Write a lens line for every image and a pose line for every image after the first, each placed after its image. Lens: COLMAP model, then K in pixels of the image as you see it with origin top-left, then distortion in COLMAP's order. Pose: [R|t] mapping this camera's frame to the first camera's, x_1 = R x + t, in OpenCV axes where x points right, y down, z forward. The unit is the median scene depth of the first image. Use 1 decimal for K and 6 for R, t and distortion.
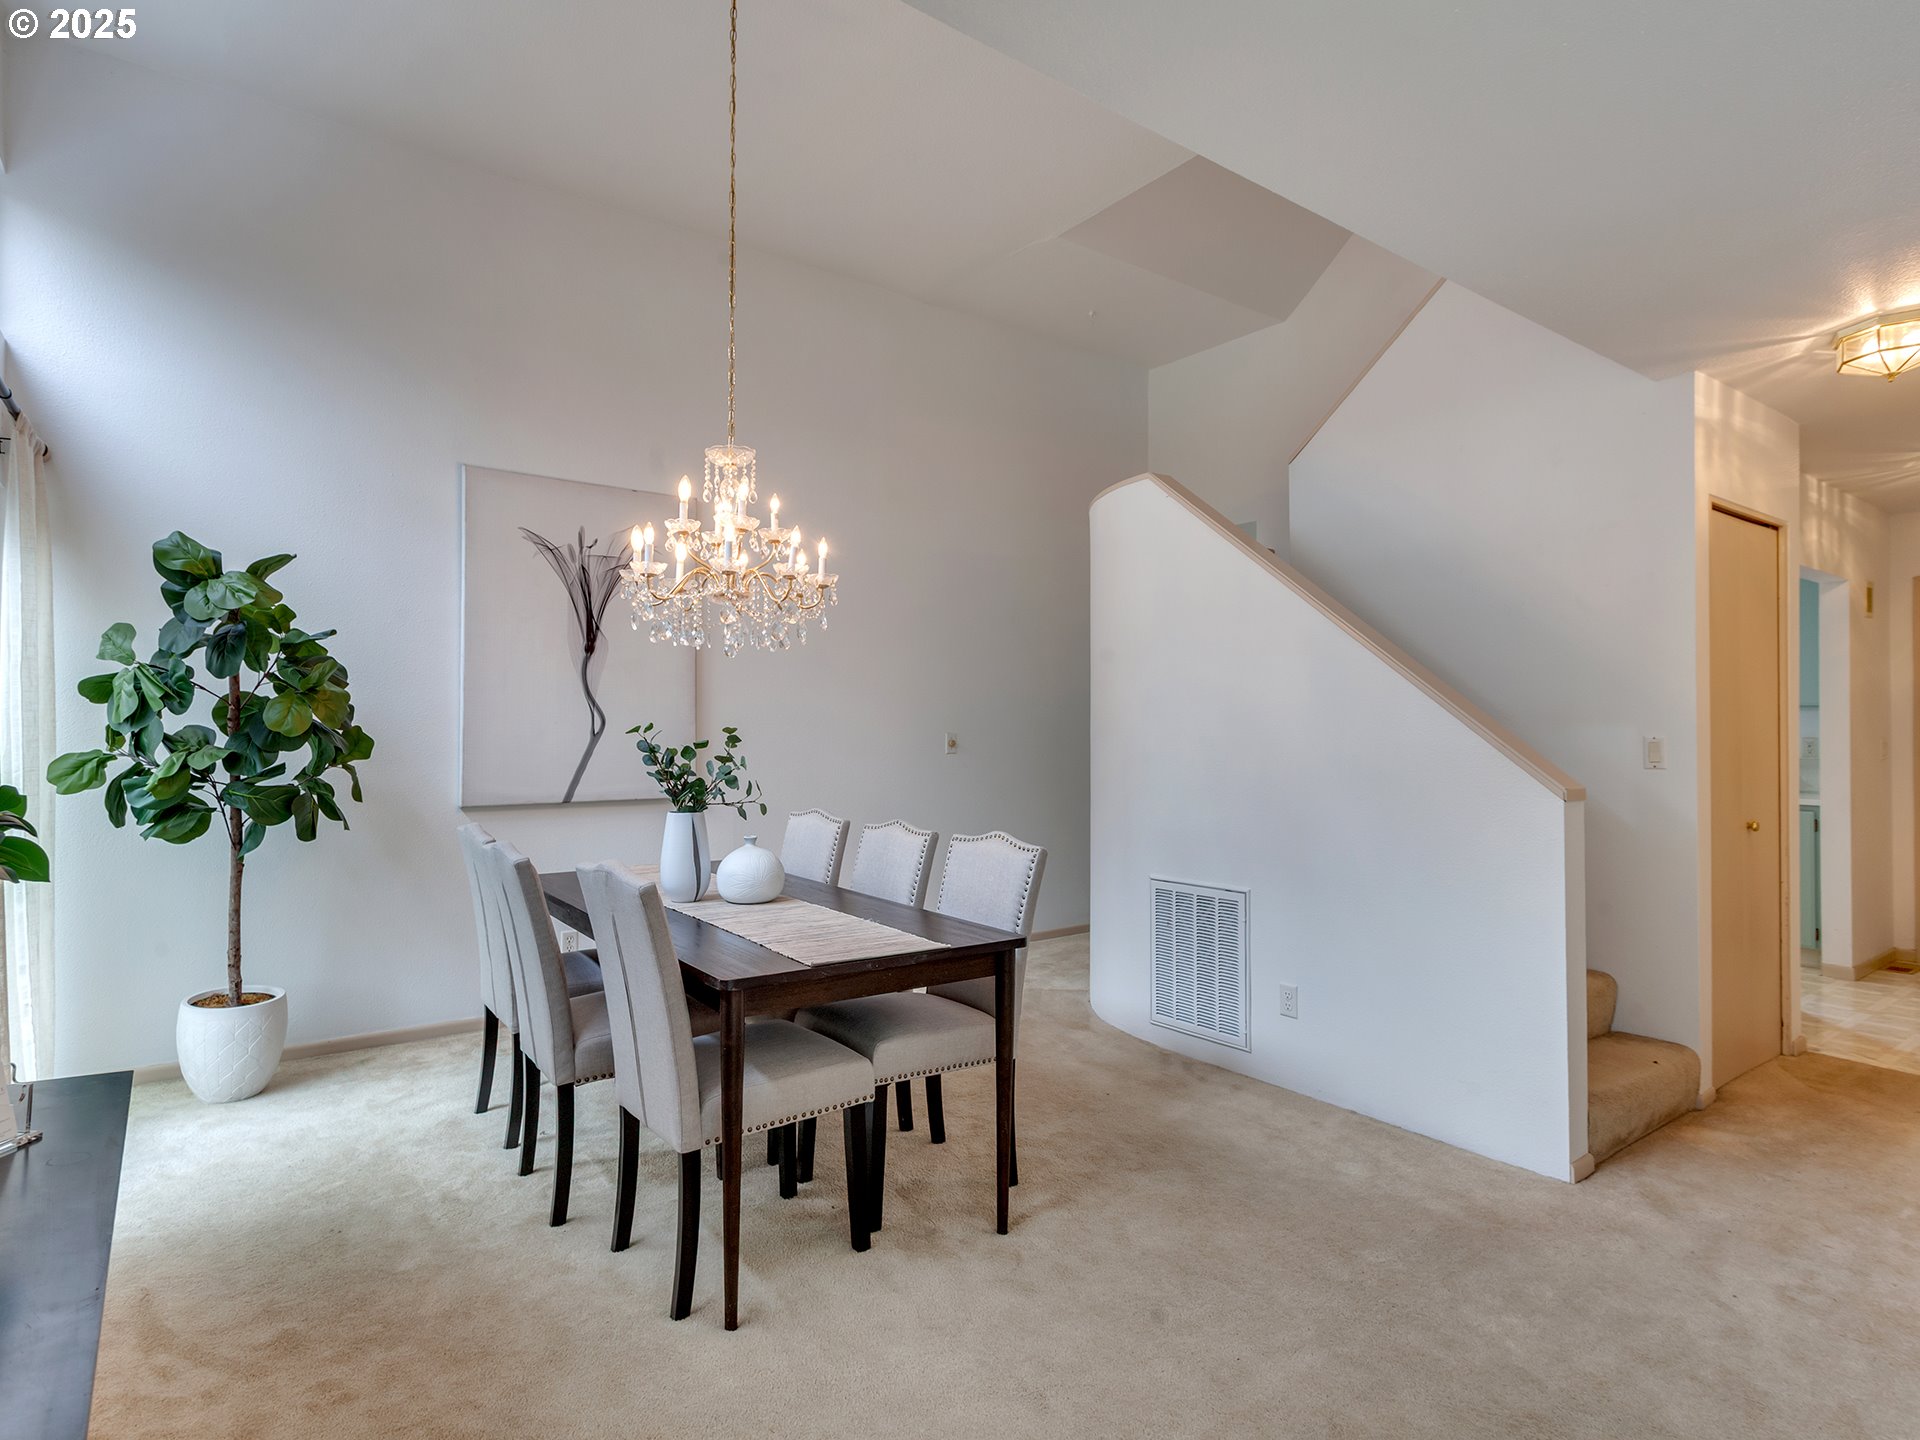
lens RADIAL K [[1041.2, 0, 946.2], [0, 1041.2, 685.3], [0, 0, 1]] dist [-0.001496, 0.000622]
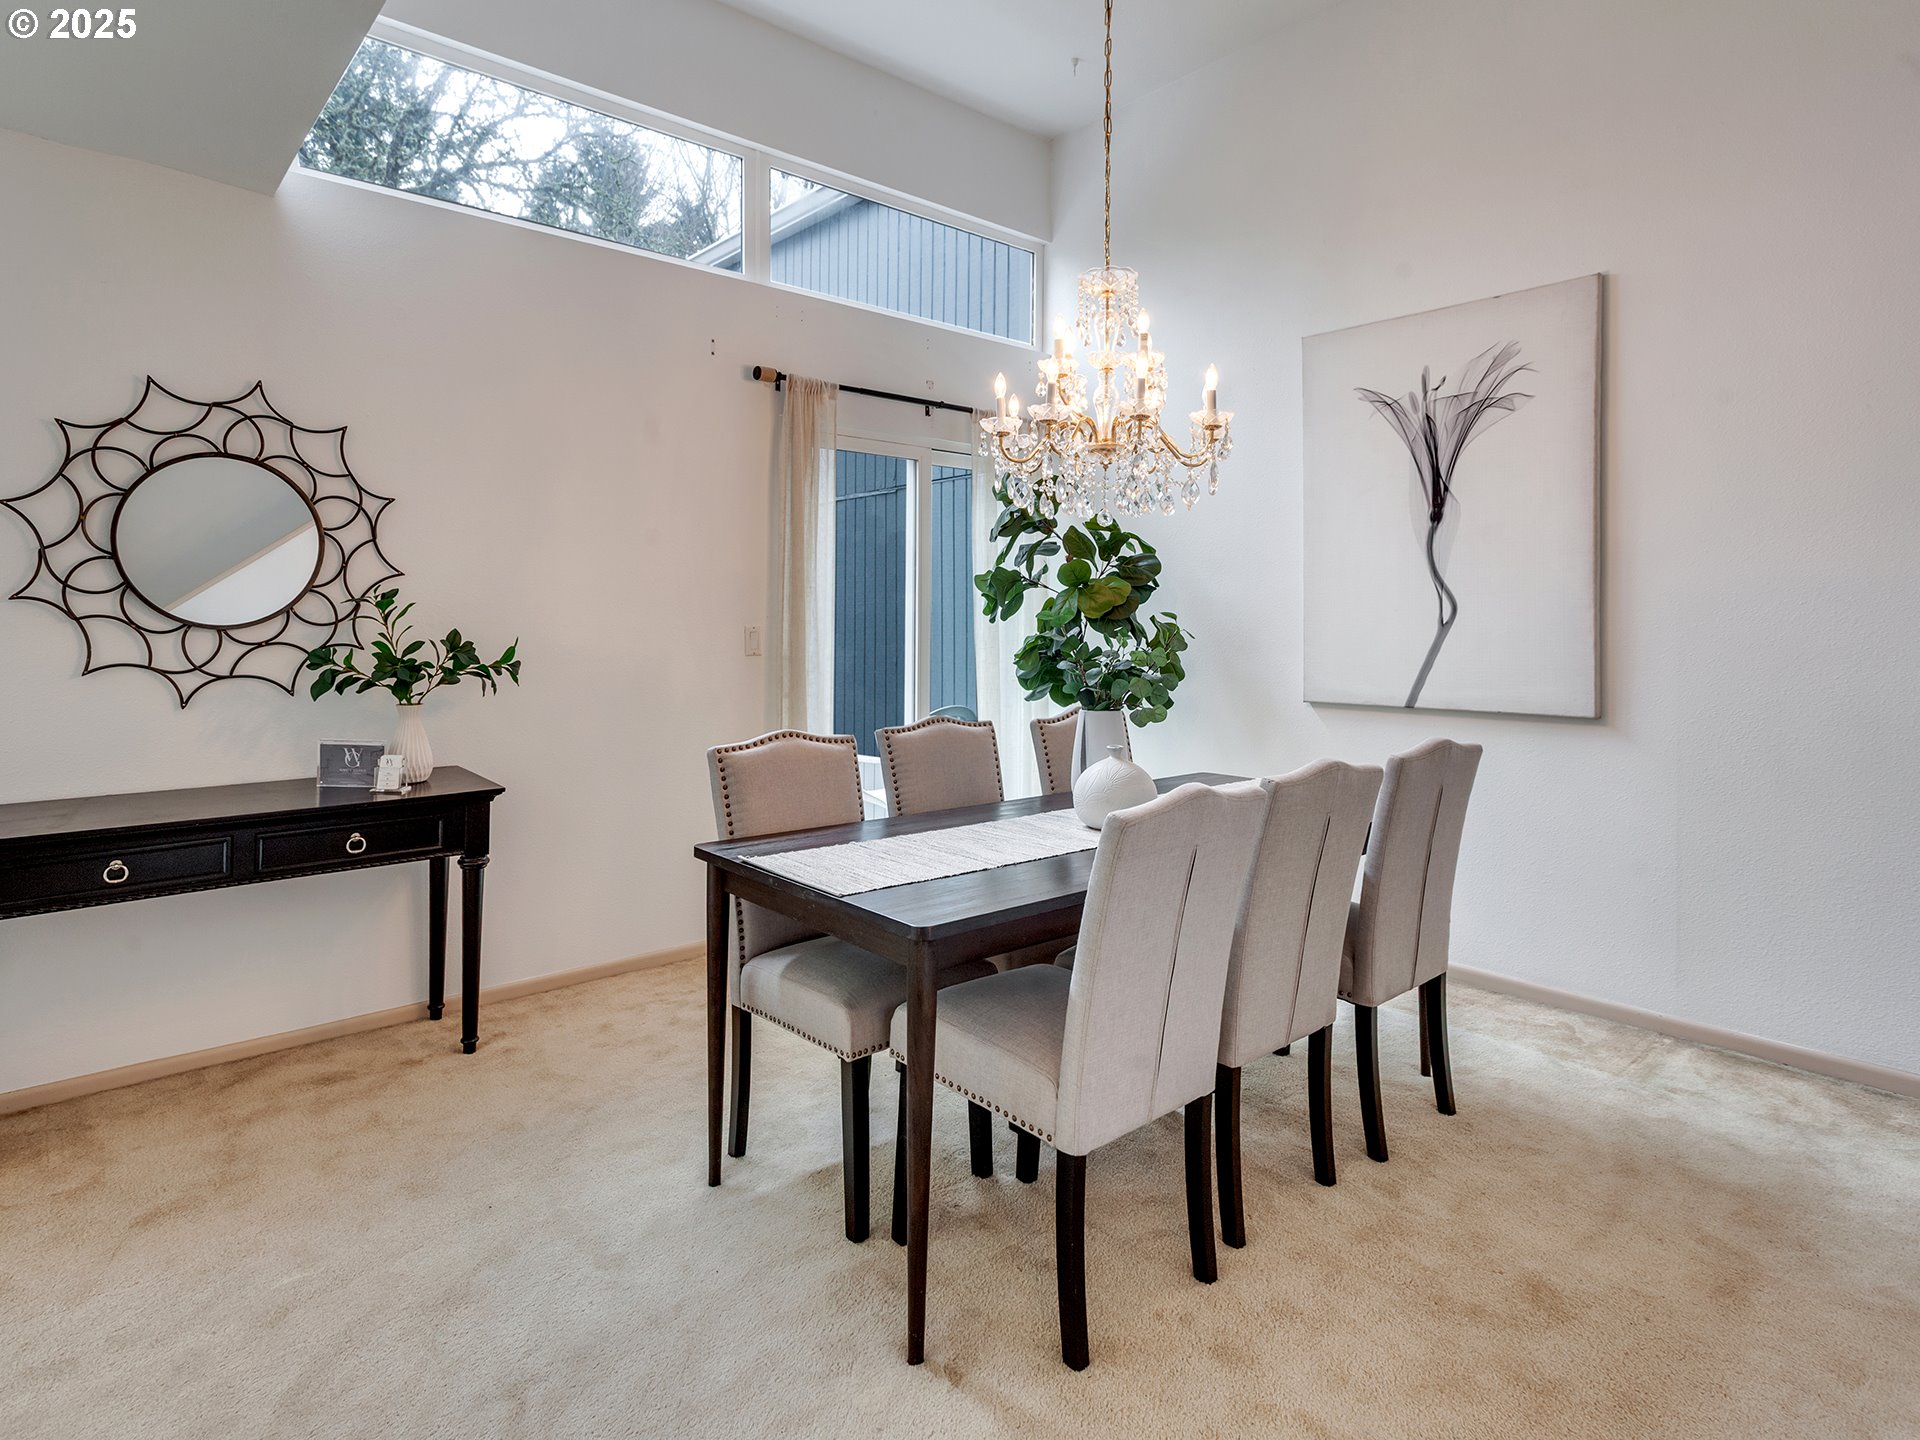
lens RADIAL K [[1052.7, 0, 953.2], [0, 1052.7, 592.2], [0, 0, 1]] dist [0.002169, 0.000379]
pose [[0.071131, -0.033081, -0.996918, 0.567102], [0.040072, 0.998738, -0.030282, 0.042110], [0.996662, -0.037795, 0.072366, 0.751995]]
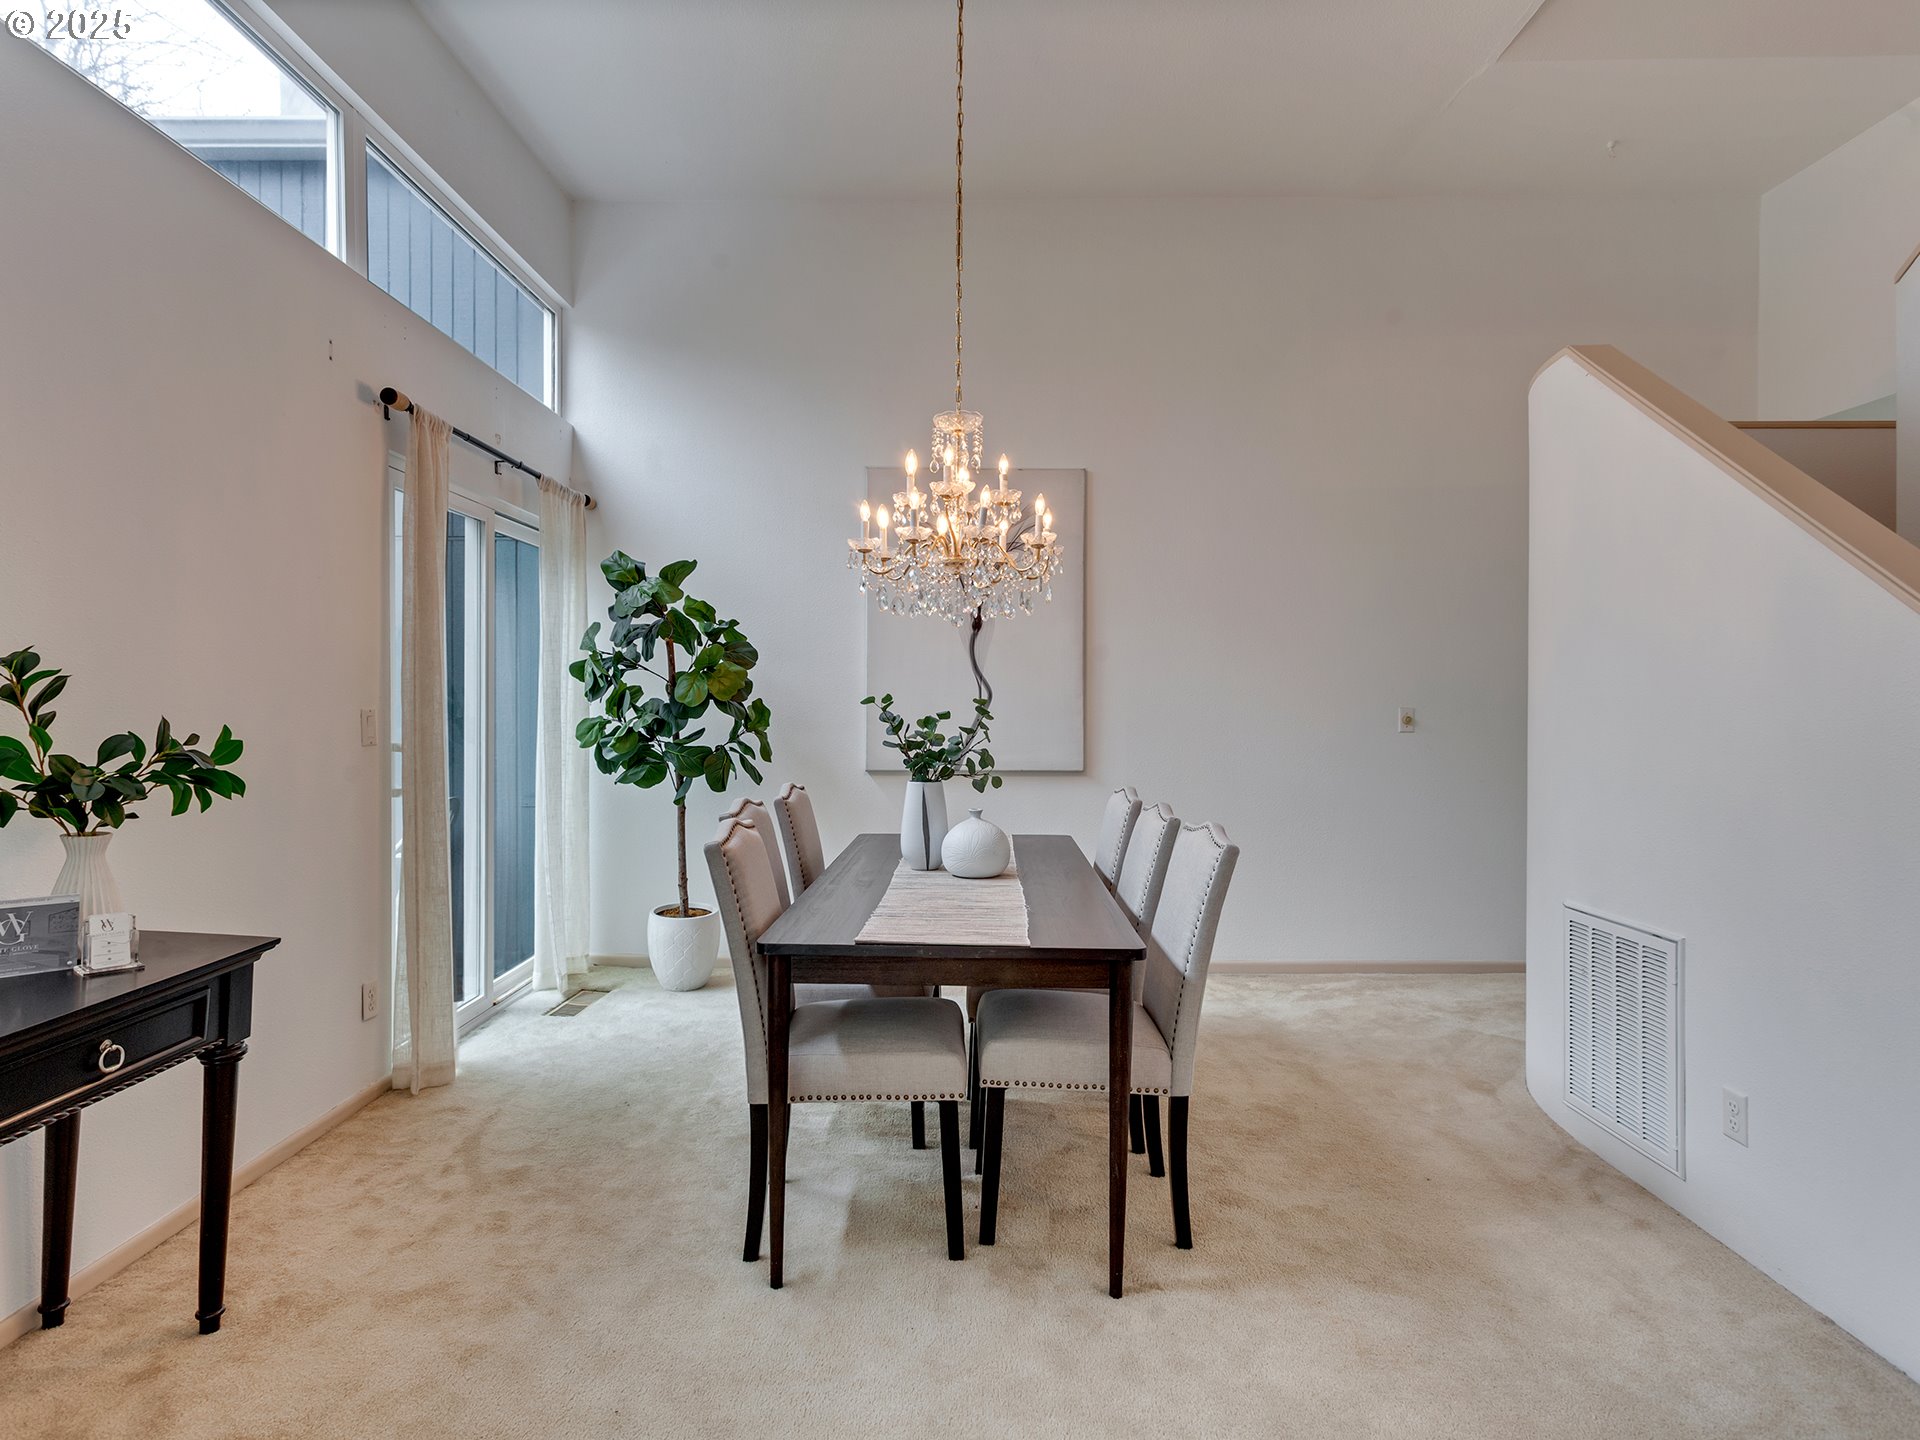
lens RADIAL K [[1027.4, 0, 949.7], [0, 1027.4, 680.3], [0, 0, 1]] dist [-0.000700, 0.003585]
pose [[0.792061, -0.013903, -0.610284, 0.355288], [0.023439, 0.999696, 0.007646, 0.015038], [0.609992, -0.020361, 0.792146, 0.207416]]
